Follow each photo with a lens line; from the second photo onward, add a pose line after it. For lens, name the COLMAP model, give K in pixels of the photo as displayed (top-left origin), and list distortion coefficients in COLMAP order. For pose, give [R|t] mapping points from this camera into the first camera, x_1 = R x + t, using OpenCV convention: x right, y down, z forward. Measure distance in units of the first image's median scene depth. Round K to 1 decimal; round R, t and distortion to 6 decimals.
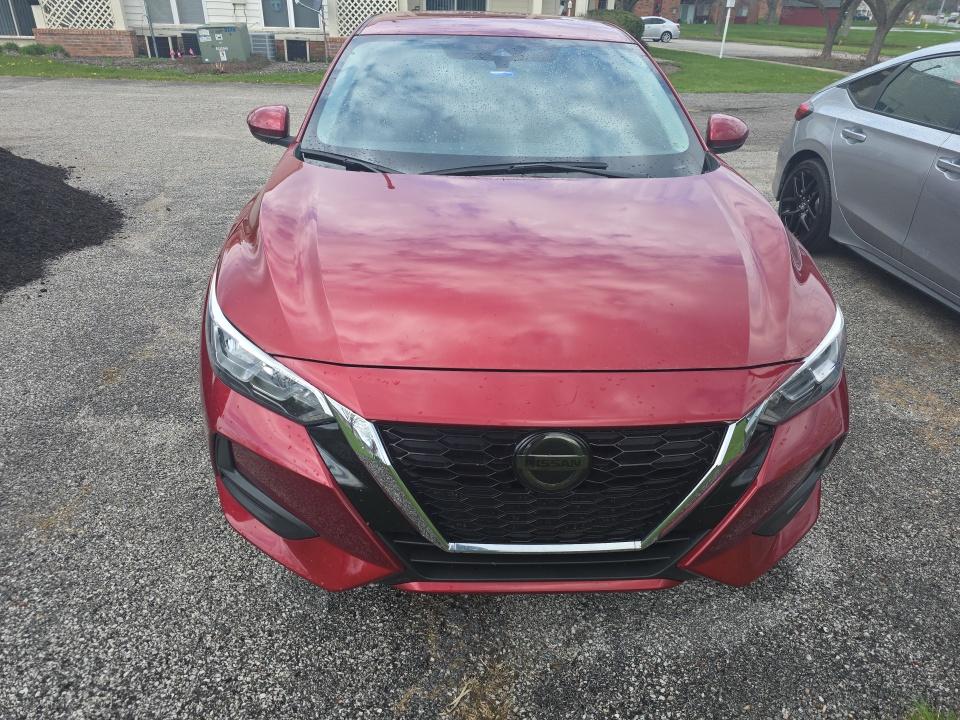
lens RADIAL K [[652.7, 0, 480.0], [0, 652.7, 360.0], [0, 0, 1]] dist [0.043691, -0.037514]
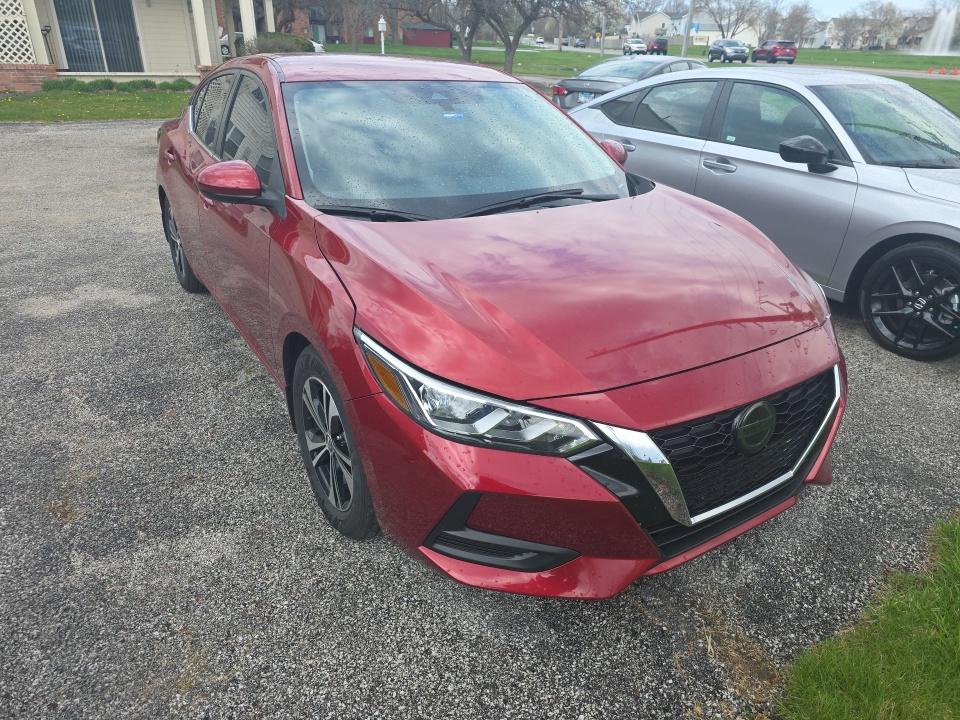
lens RADIAL K [[652.7, 0, 480.0], [0, 652.7, 360.0], [0, 0, 1]] dist [0.043691, -0.037514]
pose [[0.866284, -0.218260, 0.449349, -0.729032], [0.227375, 0.973201, 0.034360, -0.109746], [-0.444806, 0.072406, 0.892695, 0.075606]]
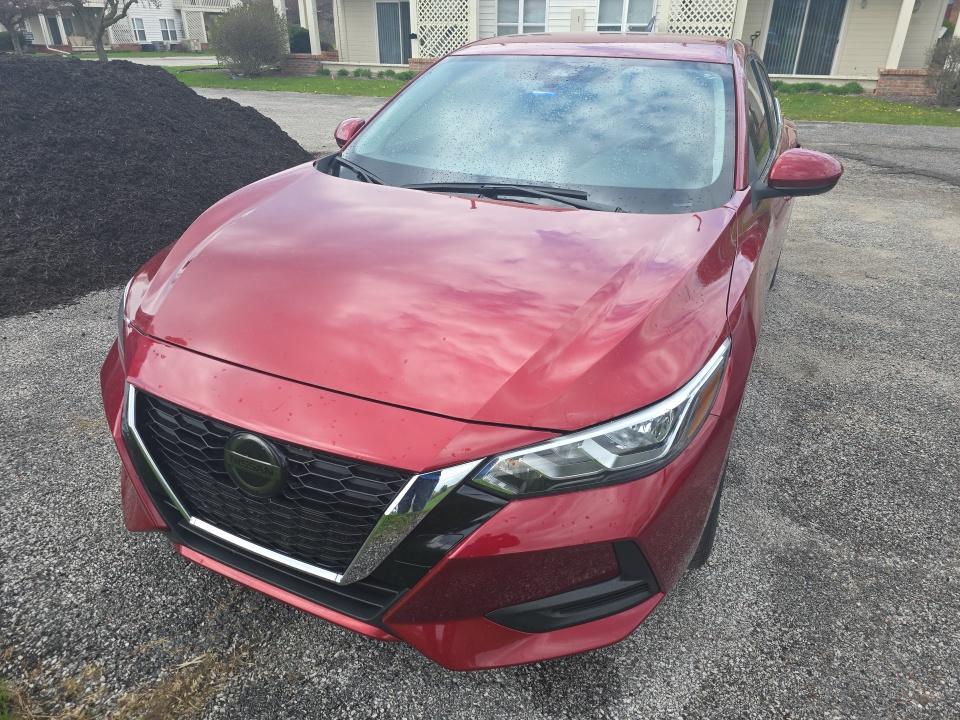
lens RADIAL K [[652.7, 0, 480.0], [0, 652.7, 360.0], [0, 0, 1]] dist [0.043691, -0.037514]
pose [[0.878515, 0.195567, -0.435849, 0.669974], [-0.210611, 0.977469, 0.014077, -0.071794], [0.428782, 0.079428, 0.899910, 0.181750]]
